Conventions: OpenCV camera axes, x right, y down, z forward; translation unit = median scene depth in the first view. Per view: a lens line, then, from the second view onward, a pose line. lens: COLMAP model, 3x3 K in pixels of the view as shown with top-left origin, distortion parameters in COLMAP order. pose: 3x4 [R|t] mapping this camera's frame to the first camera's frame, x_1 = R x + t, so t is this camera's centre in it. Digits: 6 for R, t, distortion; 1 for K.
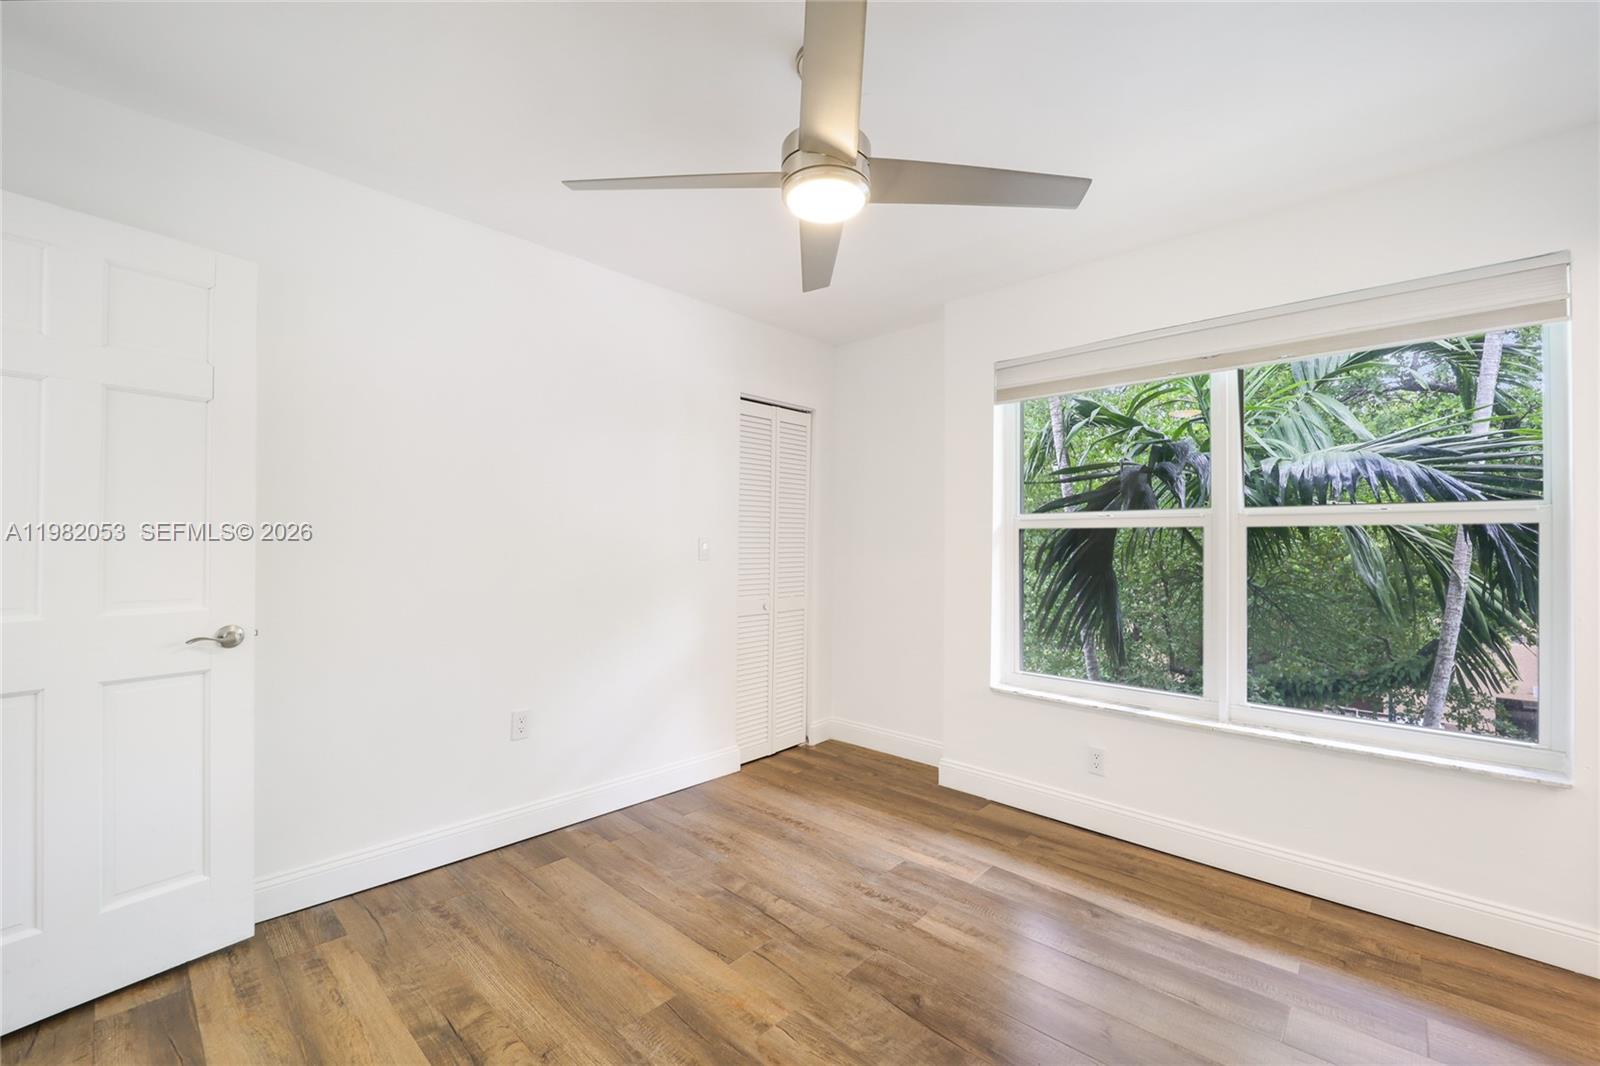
lens RADIAL K [[644.5, 0, 798.0], [0, 644.5, 535.8], [0, 0, 1]] dist [-0.016989, -0.000700]
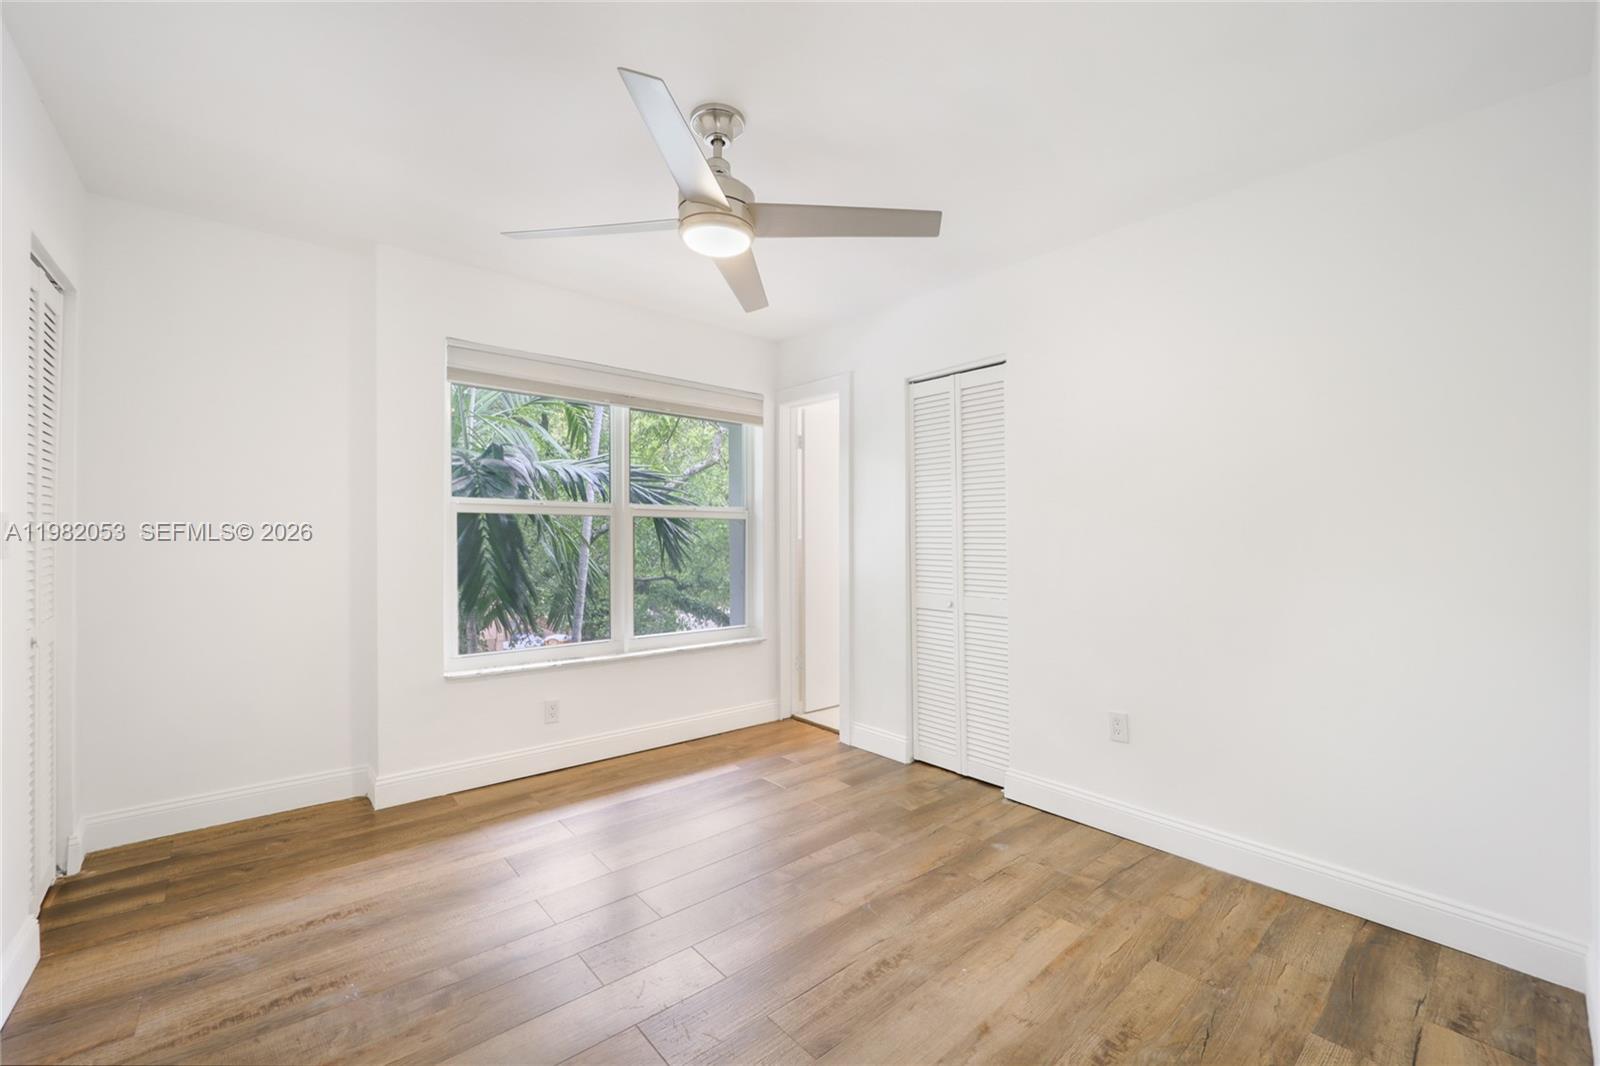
lens RADIAL K [[644.5, 0, 798.0], [0, 644.5, 535.8], [0, 0, 1]] dist [-0.016989, -0.000700]
pose [[0.116383, -0.011203, 0.993141, -0.632843], [-0.017704, 0.999754, 0.013352, 0.002739], [-0.993047, -0.019137, 0.116156, 0.403117]]
